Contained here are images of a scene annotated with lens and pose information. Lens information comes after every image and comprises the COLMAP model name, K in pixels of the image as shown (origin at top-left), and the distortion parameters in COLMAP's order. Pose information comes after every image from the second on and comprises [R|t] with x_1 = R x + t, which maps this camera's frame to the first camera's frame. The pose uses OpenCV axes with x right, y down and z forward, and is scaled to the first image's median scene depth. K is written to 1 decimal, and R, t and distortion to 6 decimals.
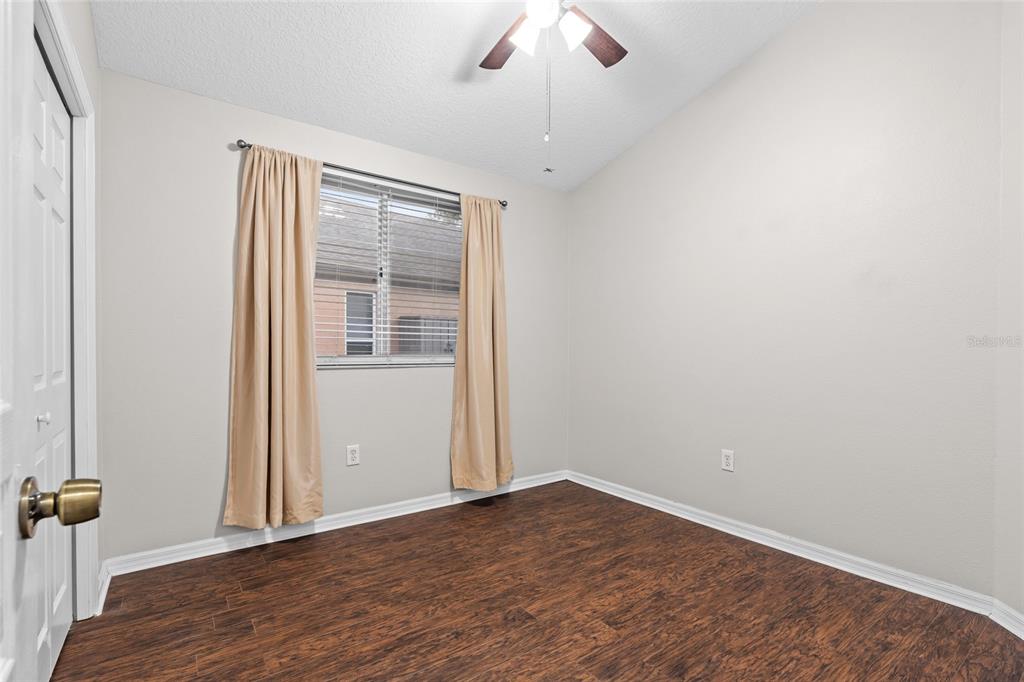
lens RADIAL K [[464.5, 0, 511.9], [0, 464.5, 344.5], [0, 0, 1]] dist [-0.002207, 0.000685]
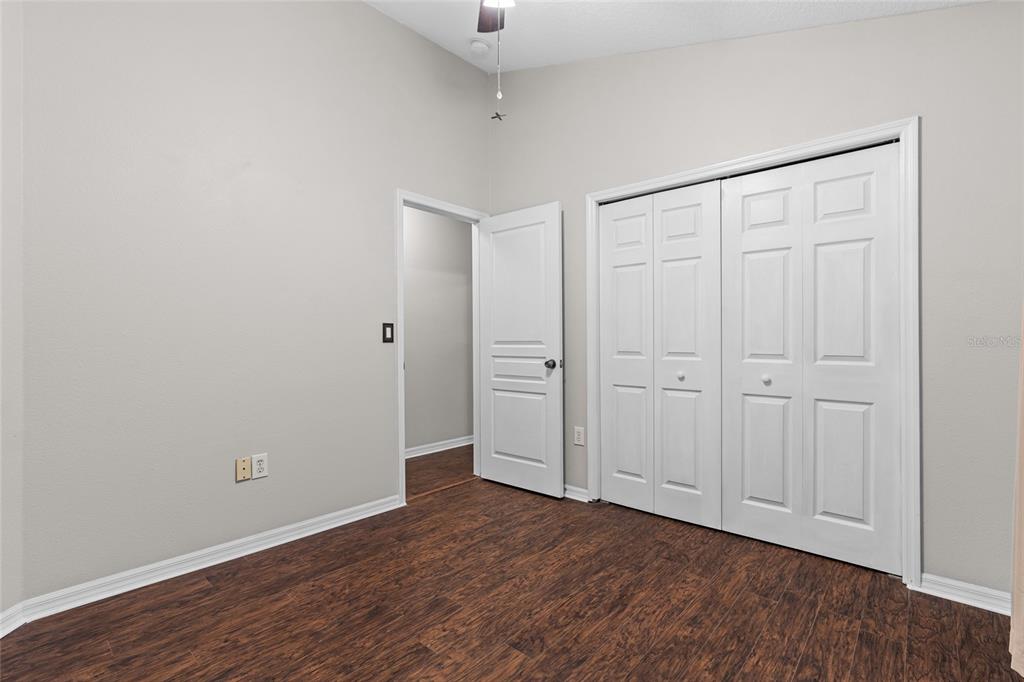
lens RADIAL K [[464.5, 0, 511.2], [0, 464.5, 341.3], [0, 0, 1]] dist [-0.002207, 0.000685]
pose [[-0.974098, -0.003030, -0.226106, 0.256820], [-0.001131, 0.999963, -0.008530, 0.026553], [0.226124, -0.008053, -0.974065, 1.935161]]
